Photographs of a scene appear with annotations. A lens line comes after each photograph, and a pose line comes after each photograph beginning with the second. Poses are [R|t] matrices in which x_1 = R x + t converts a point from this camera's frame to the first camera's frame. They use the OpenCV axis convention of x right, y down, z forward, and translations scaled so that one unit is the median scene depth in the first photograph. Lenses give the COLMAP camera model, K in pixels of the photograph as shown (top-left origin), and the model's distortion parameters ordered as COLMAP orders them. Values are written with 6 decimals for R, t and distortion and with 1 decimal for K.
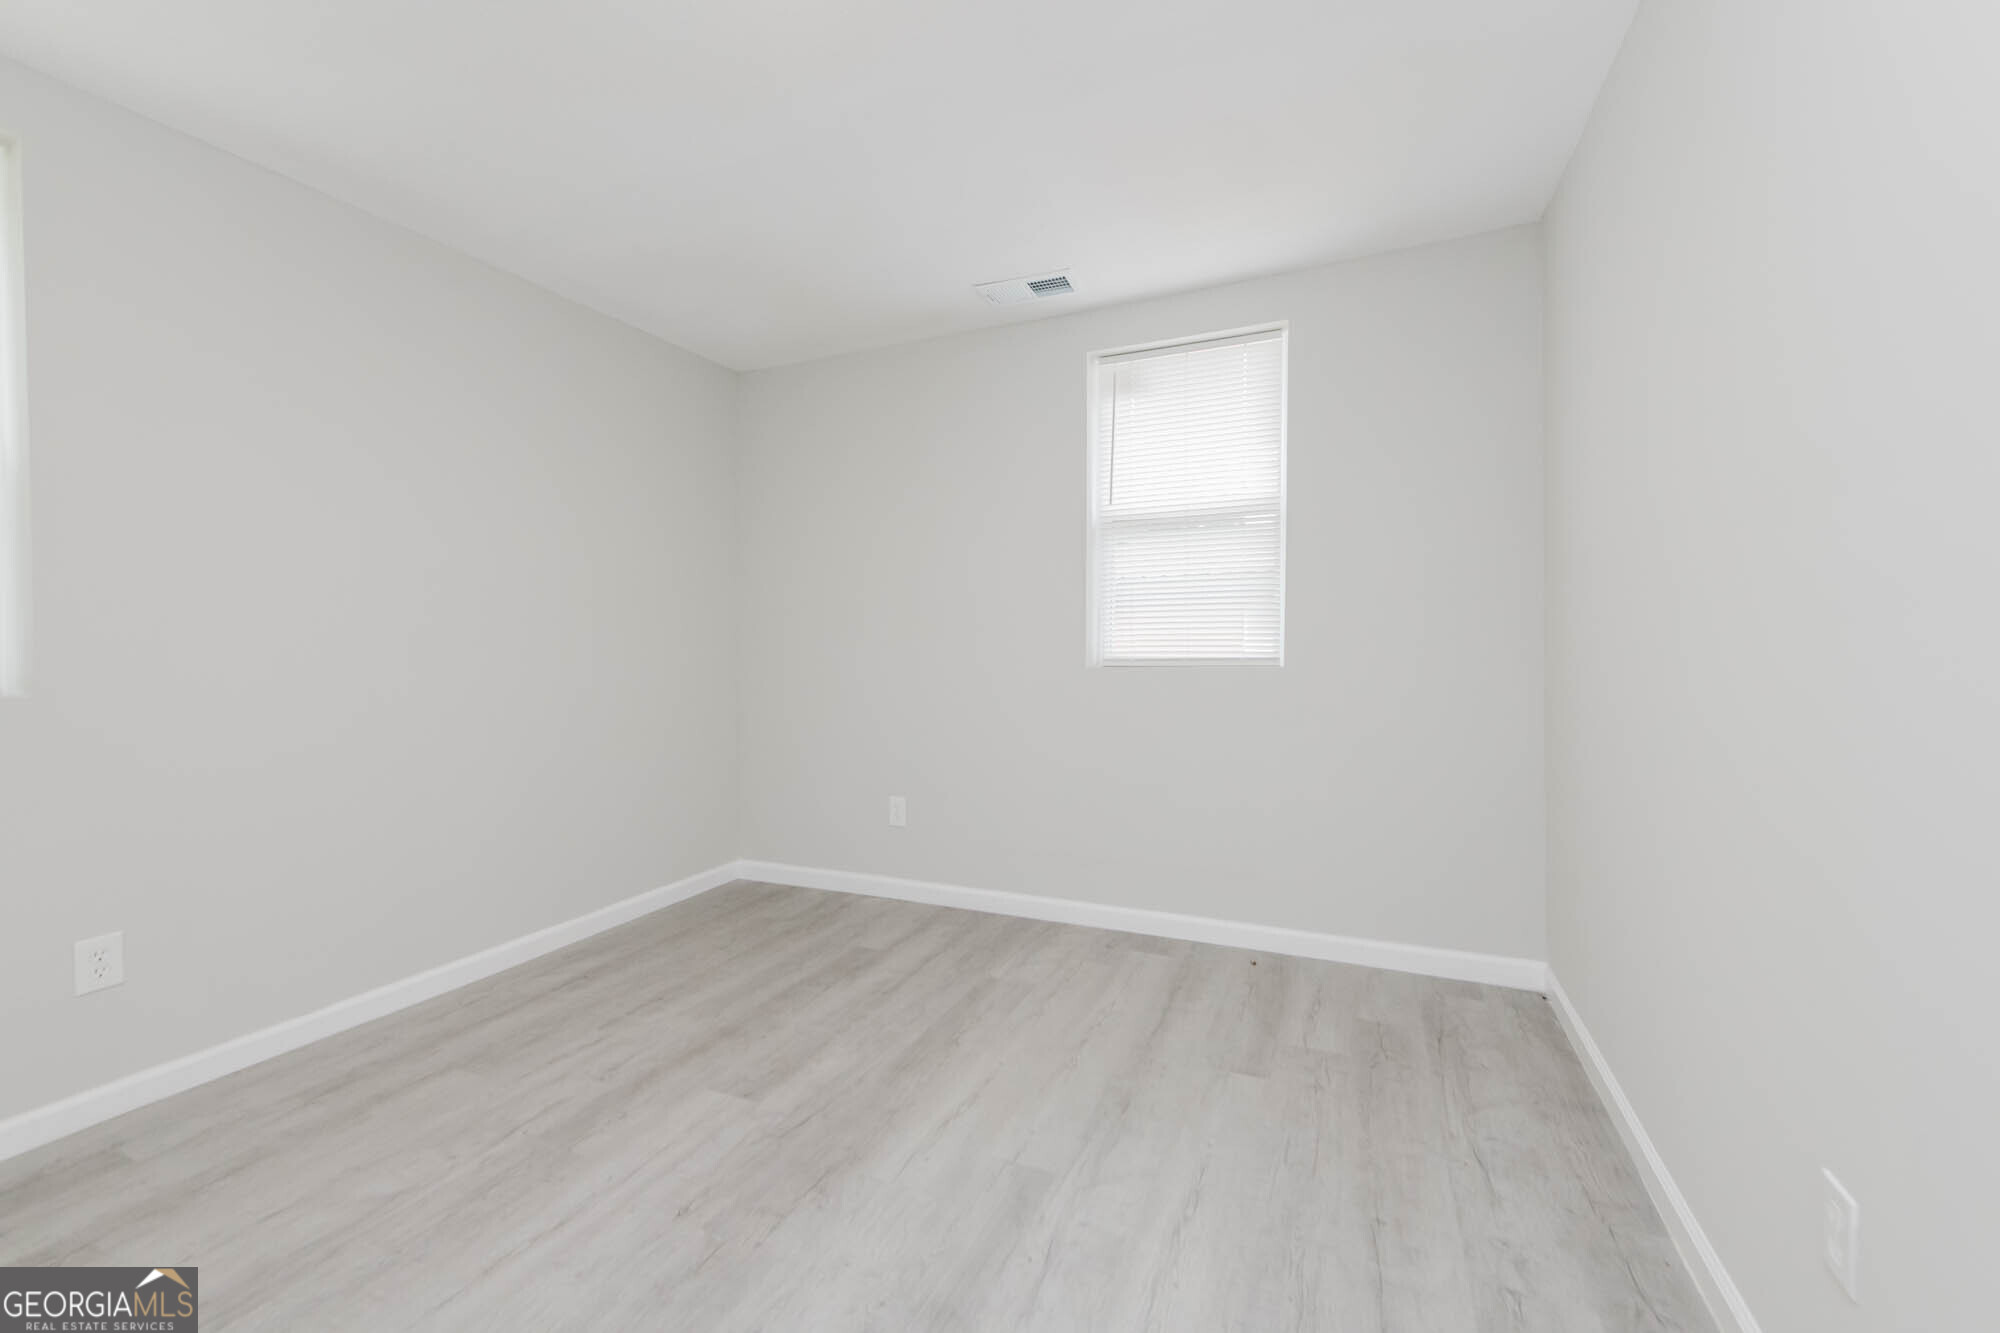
lens RADIAL K [[793.1, 0, 1008.5], [0, 793.1, 652.8], [0, 0, 1]] dist [0.020245, -0.007886]
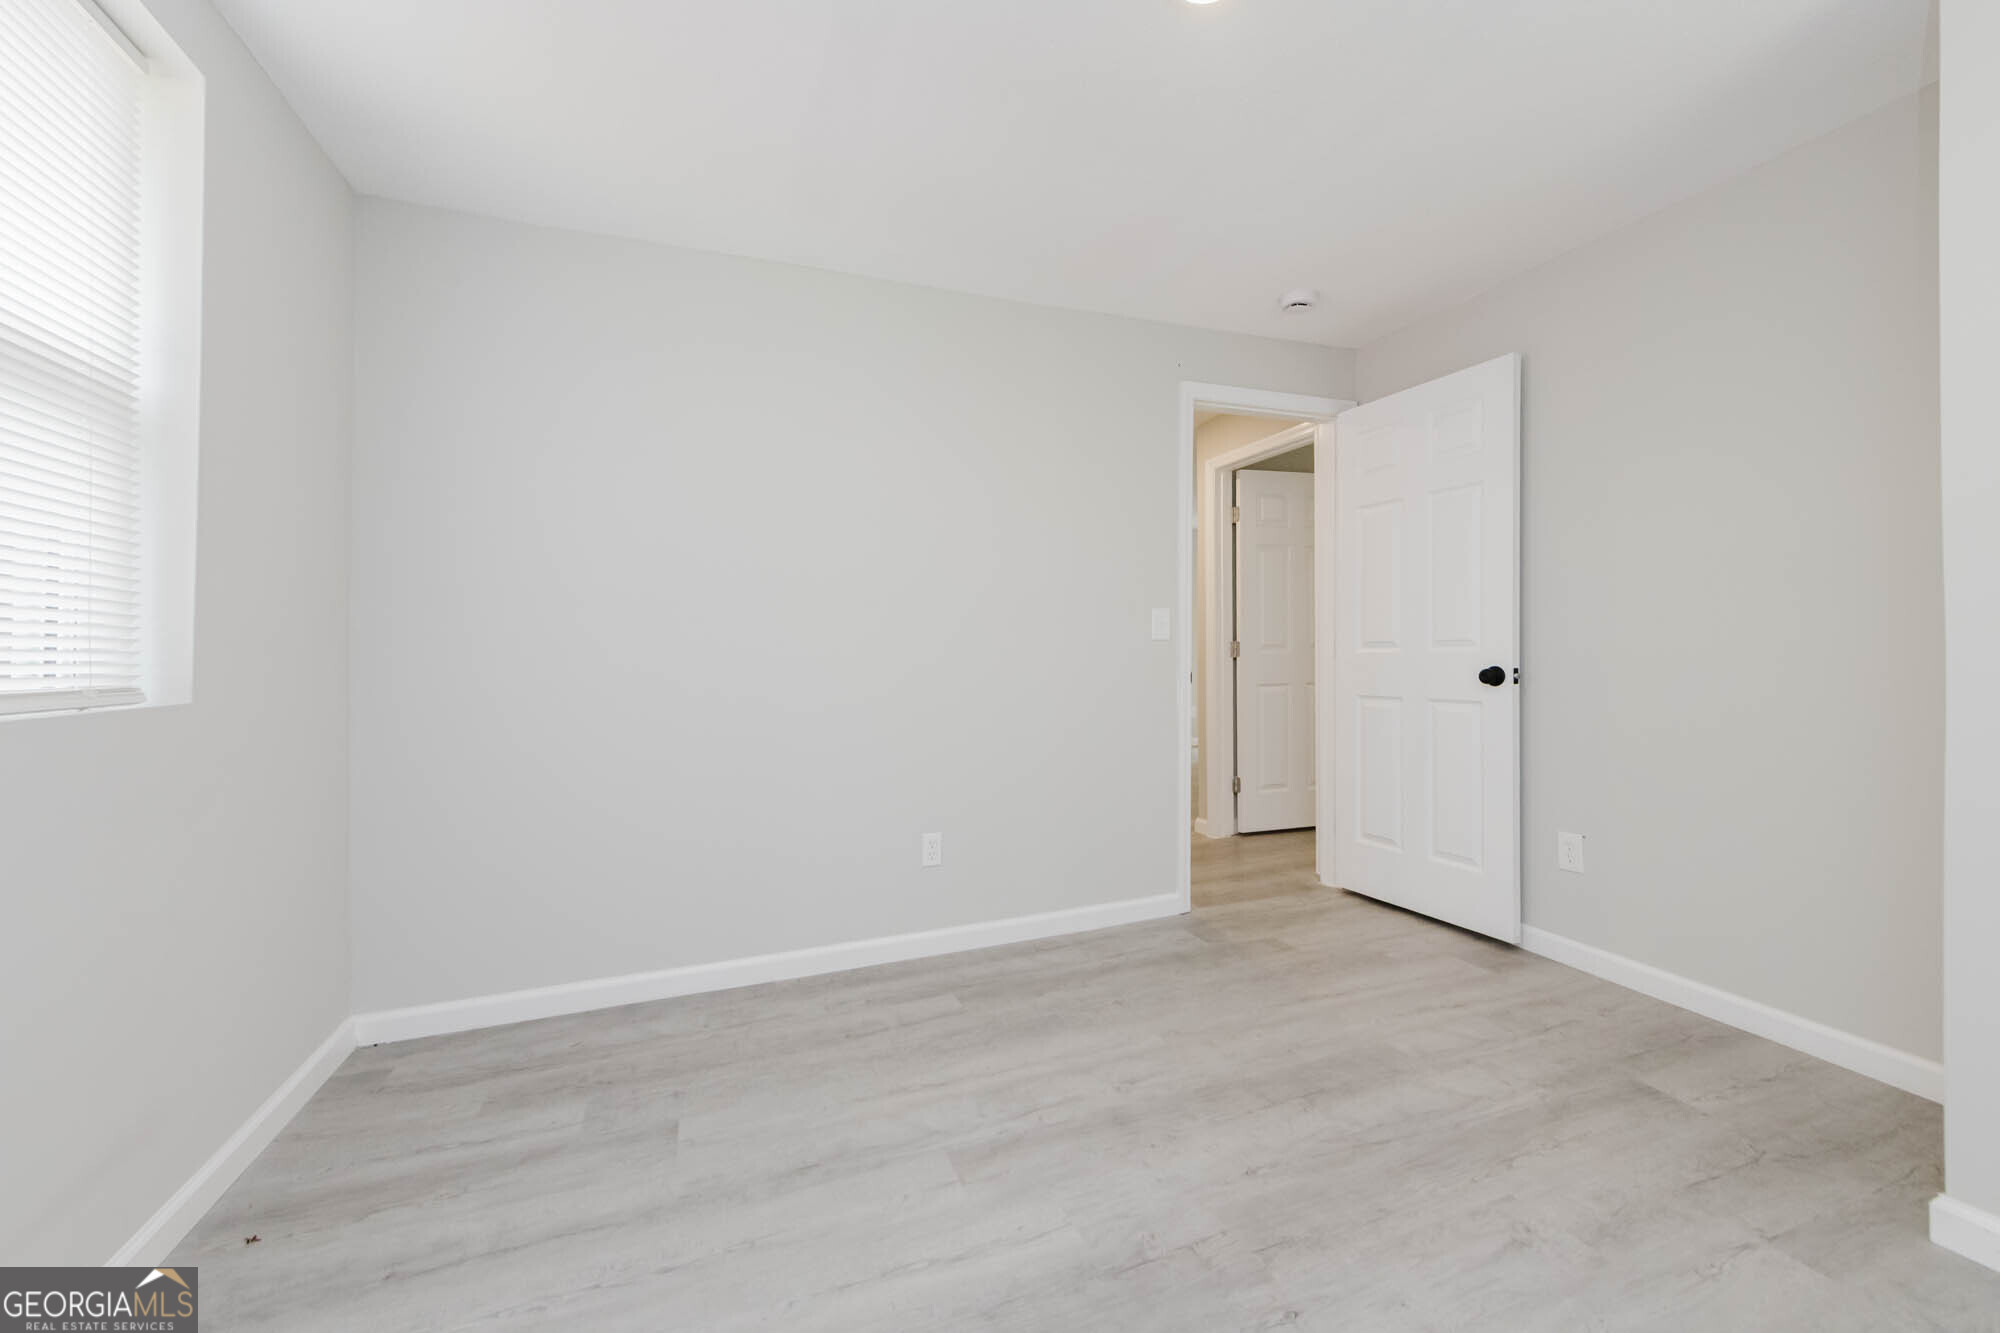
lens RADIAL K [[793.1, 0, 1008.5], [0, 793.1, 652.8], [0, 0, 1]] dist [0.020245, -0.007886]
pose [[-0.703980, 0.019422, 0.709954, -0.632683], [0.024288, 0.999700, -0.003265, 0.002504], [-0.709804, 0.014945, -0.704240, 1.403959]]
